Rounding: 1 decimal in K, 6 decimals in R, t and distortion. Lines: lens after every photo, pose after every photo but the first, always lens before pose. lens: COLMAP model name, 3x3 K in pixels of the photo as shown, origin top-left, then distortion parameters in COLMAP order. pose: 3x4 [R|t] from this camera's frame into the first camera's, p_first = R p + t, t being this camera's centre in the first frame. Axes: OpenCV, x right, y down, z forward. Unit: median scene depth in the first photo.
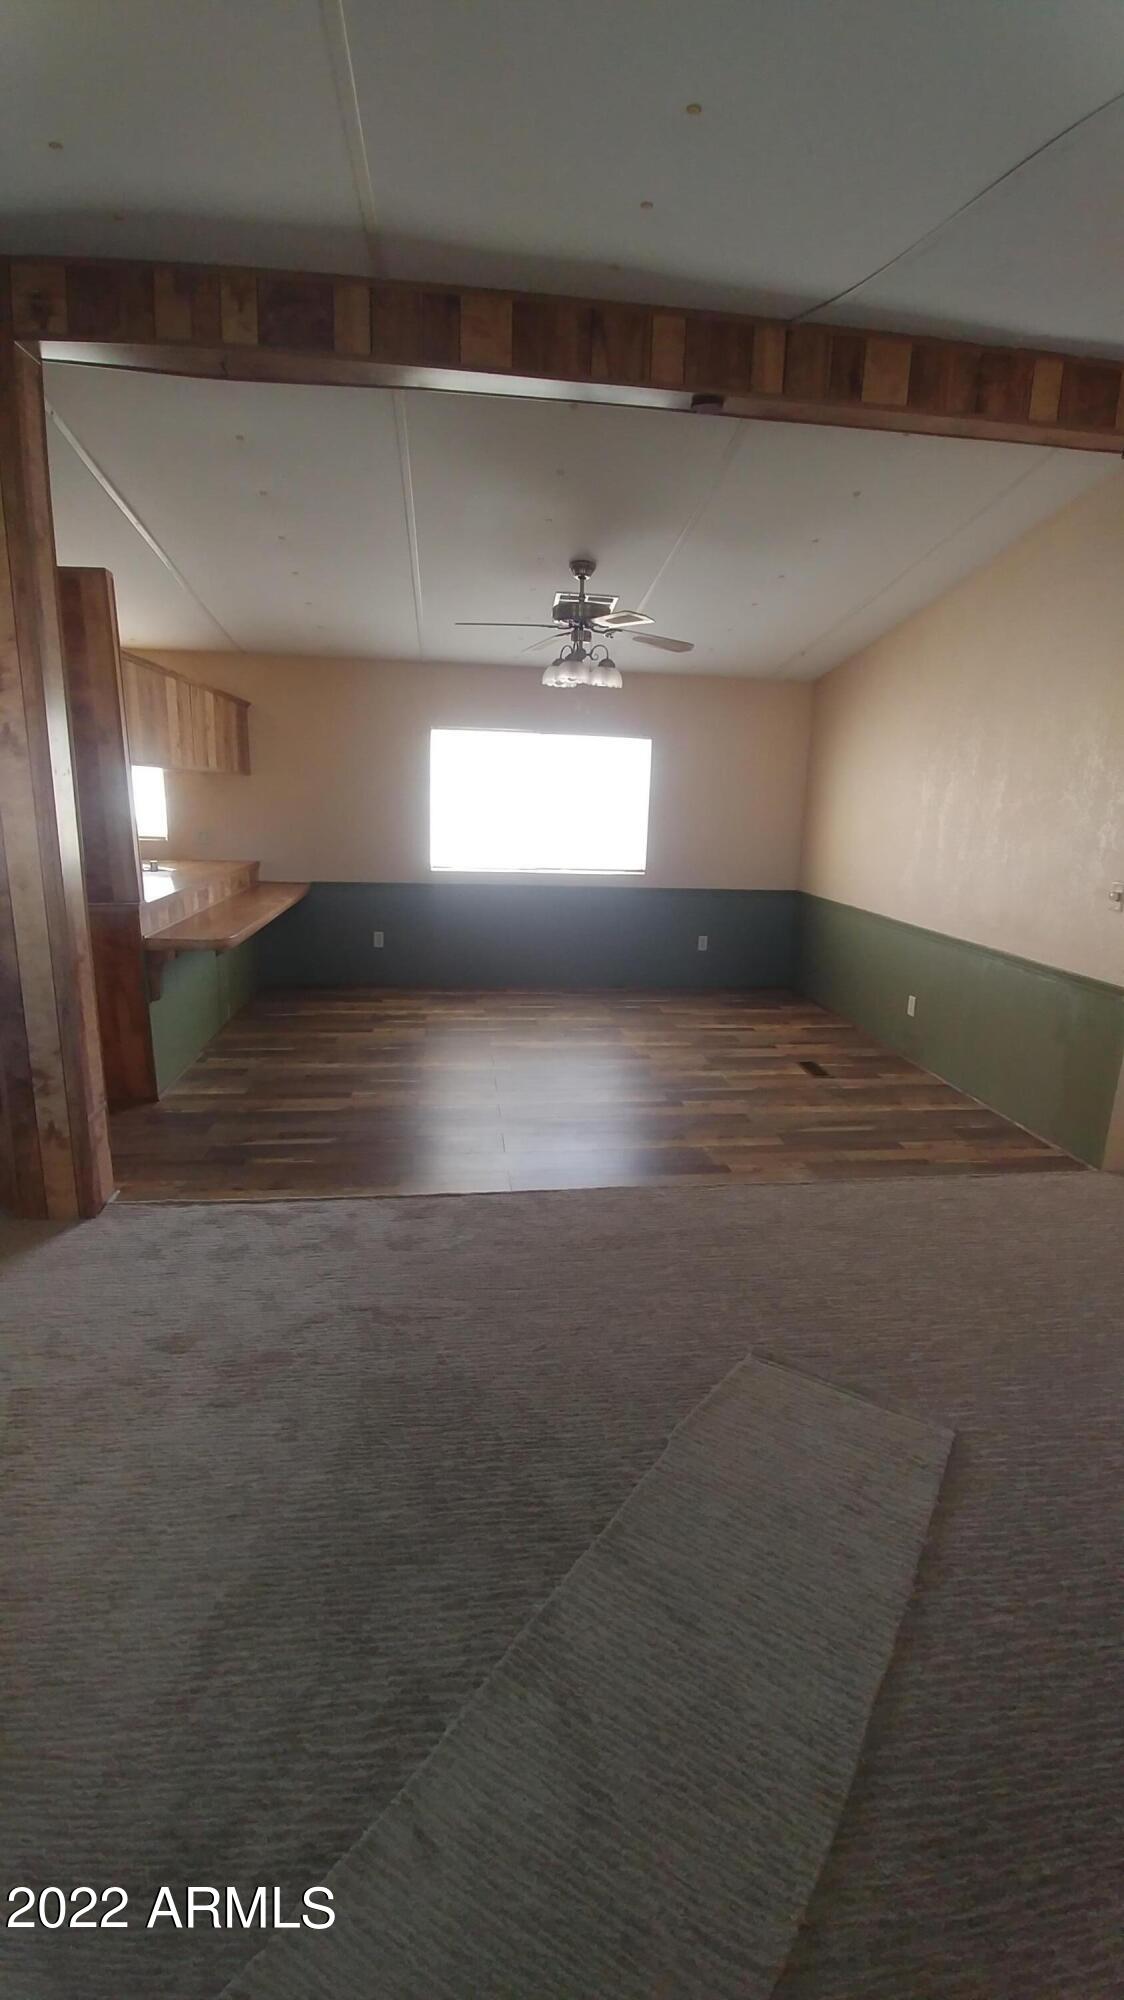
lens RADIAL K [[863.9, 0, 550.1], [0, 863.9, 992.3], [0, 0, 1]] dist [0.021560, -0.036773]
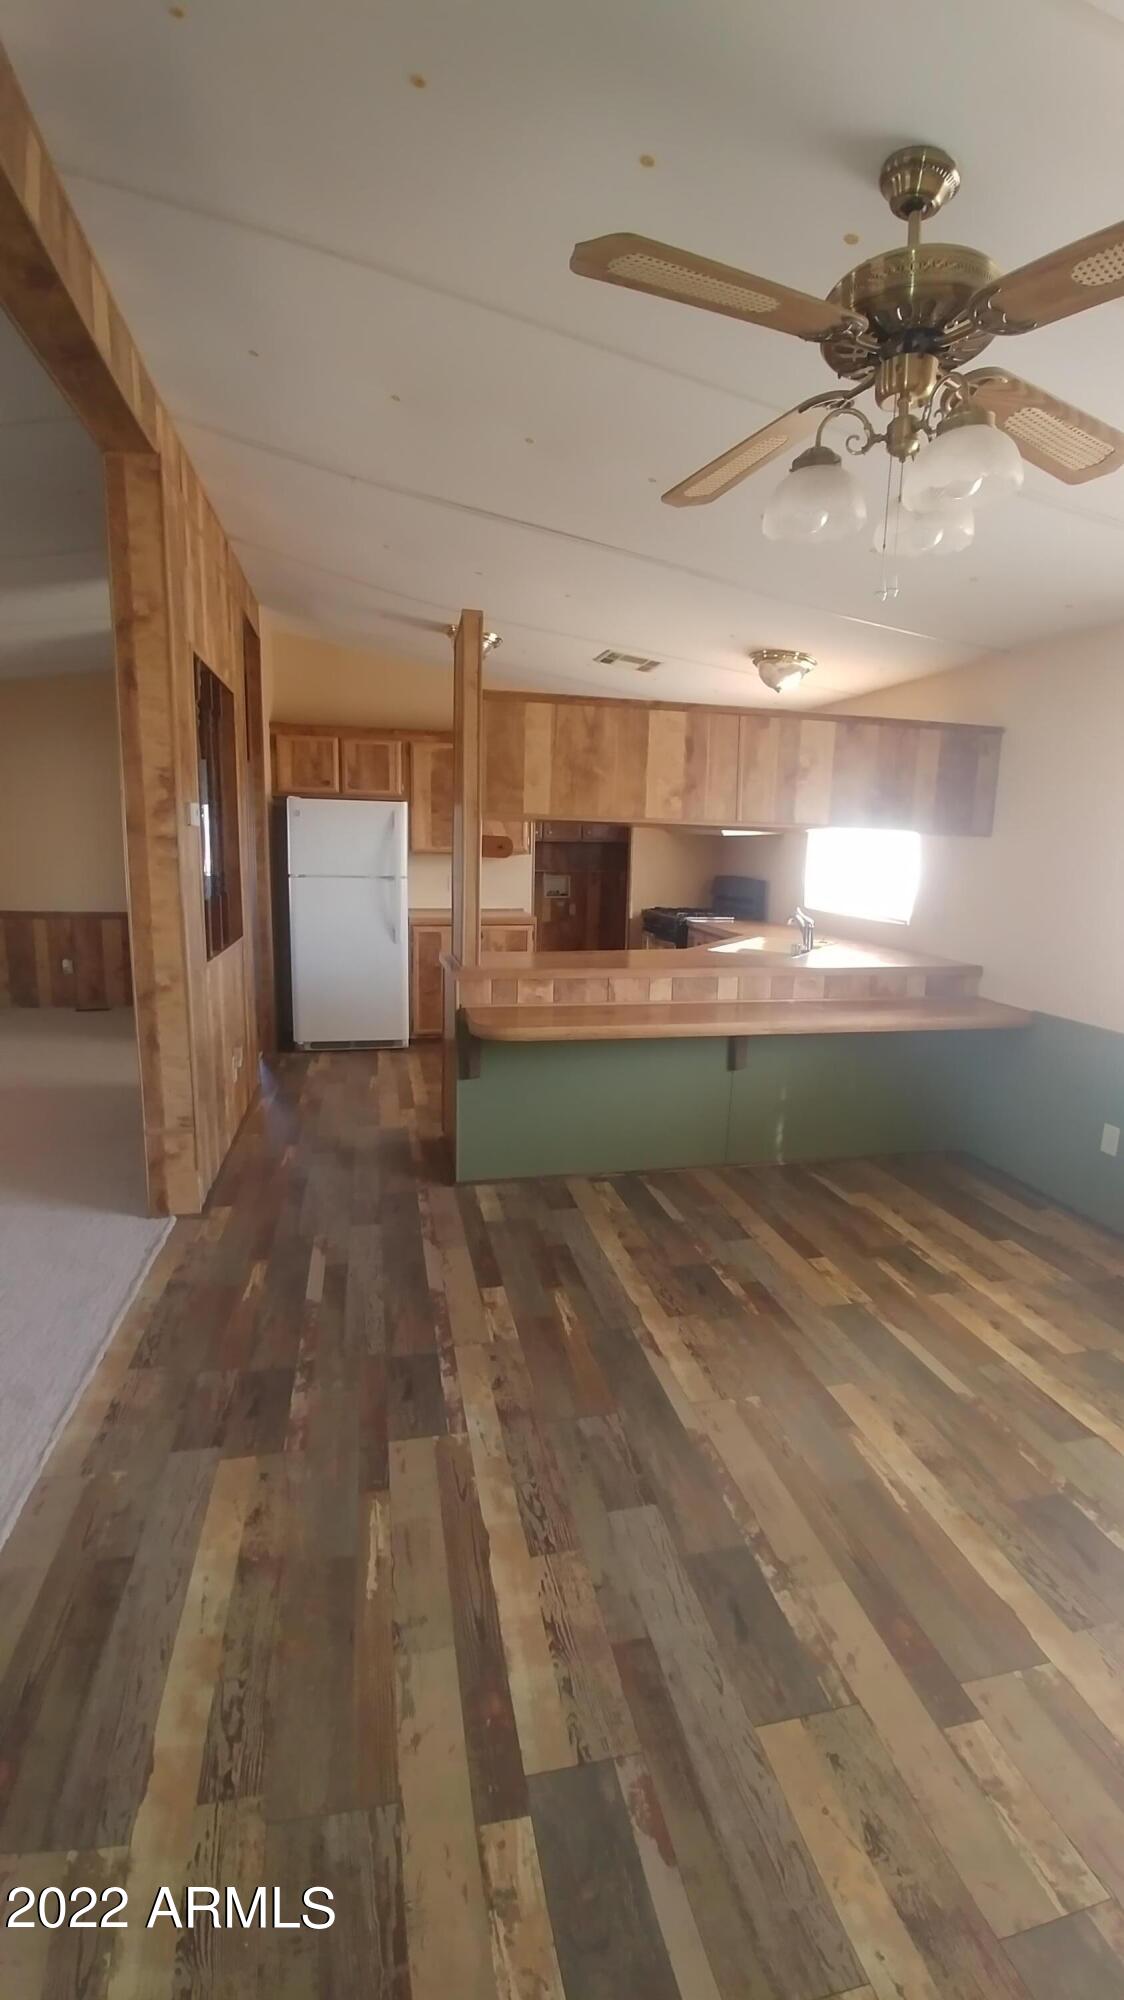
lens RADIAL K [[851.2, 0, 574.1], [0, 851.2, 1007.6], [0, 0, 1]] dist [-0.044338, -0.000597]
pose [[0.121187, 0.159957, -0.979657, 0.379690], [-0.244619, 0.961306, 0.126700, -0.187616], [0.962016, 0.224288, 0.155626, 0.898614]]
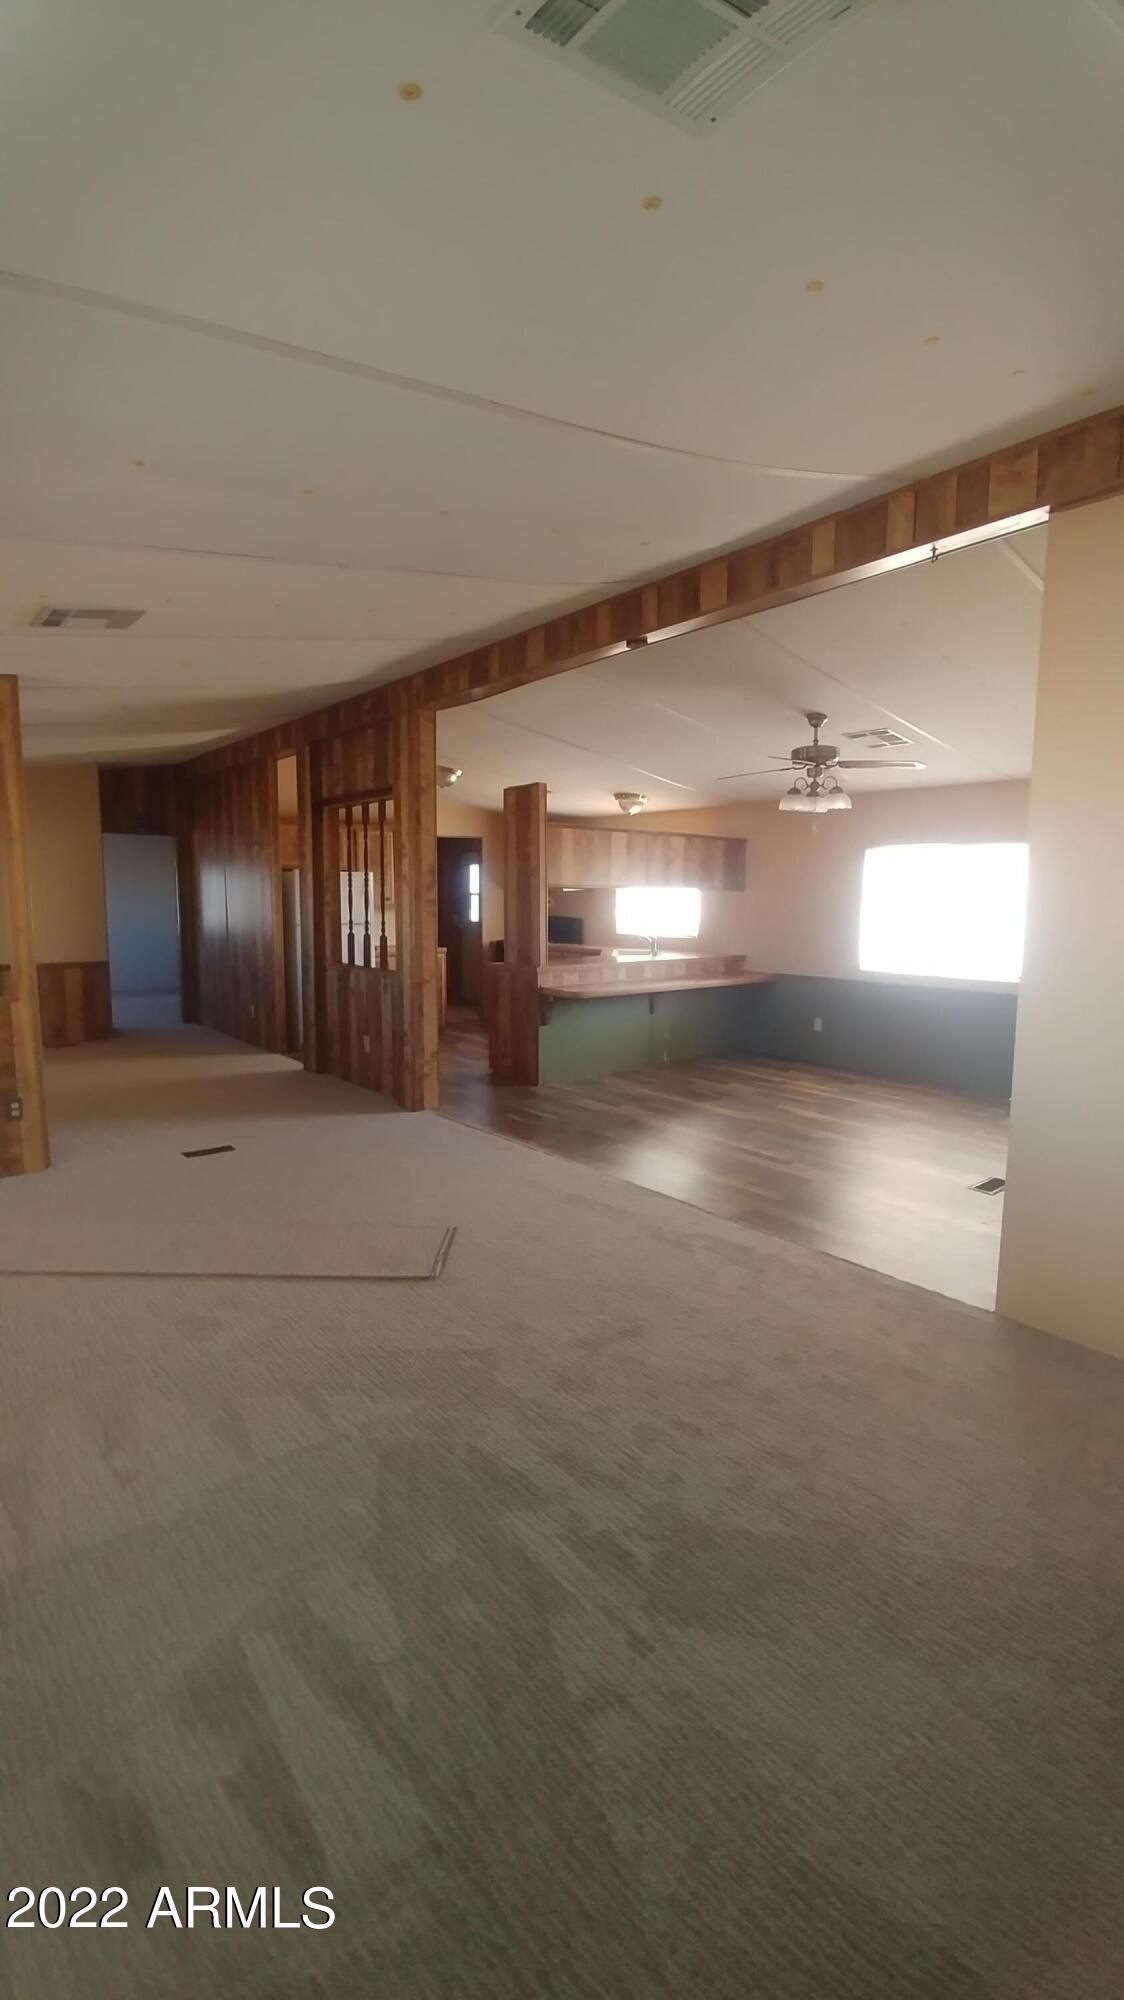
lens RADIAL K [[846.9, 0, 562.0], [0, 846.9, 1000.0], [0, 0, 1]] dist [0.001189, -0.027576]
pose [[0.547223, 0.075076, -0.833613, 0.873561], [-0.177631, 0.983698, -0.028013, 0.001277], [0.817921, 0.163405, 0.551638, 0.107227]]
